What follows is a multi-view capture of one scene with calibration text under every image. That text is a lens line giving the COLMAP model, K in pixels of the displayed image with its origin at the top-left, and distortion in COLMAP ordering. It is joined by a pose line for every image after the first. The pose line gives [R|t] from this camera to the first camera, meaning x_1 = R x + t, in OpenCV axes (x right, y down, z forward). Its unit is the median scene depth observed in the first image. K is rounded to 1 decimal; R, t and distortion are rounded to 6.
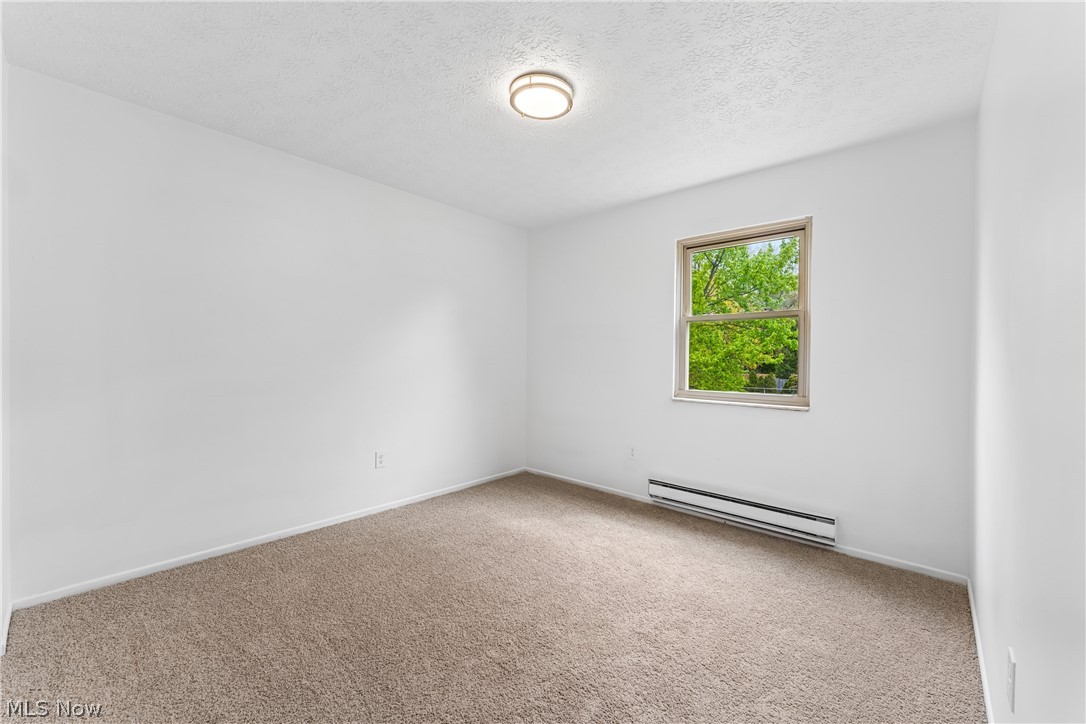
lens RADIAL K [[450.5, 0, 543.0], [0, 450.5, 362.0], [0, 0, 1]] dist [0.001496, -0.000025]
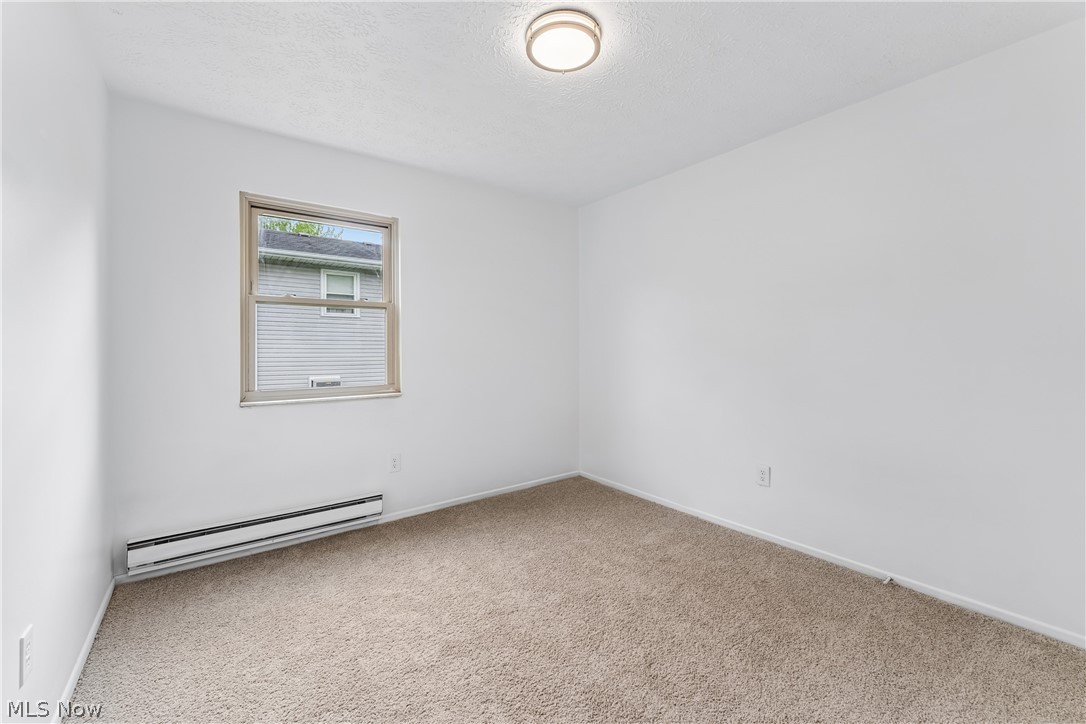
lens RADIAL K [[459.7, 0, 547.5], [0, 459.7, 344.1], [0, 0, 1]] dist [0.000378, -0.000018]
pose [[0.169822, 0.003246, 0.985469, -0.388382], [0.026717, 0.999612, -0.007897, 0.002399], [-0.985113, 0.027669, 0.169669, 0.399020]]
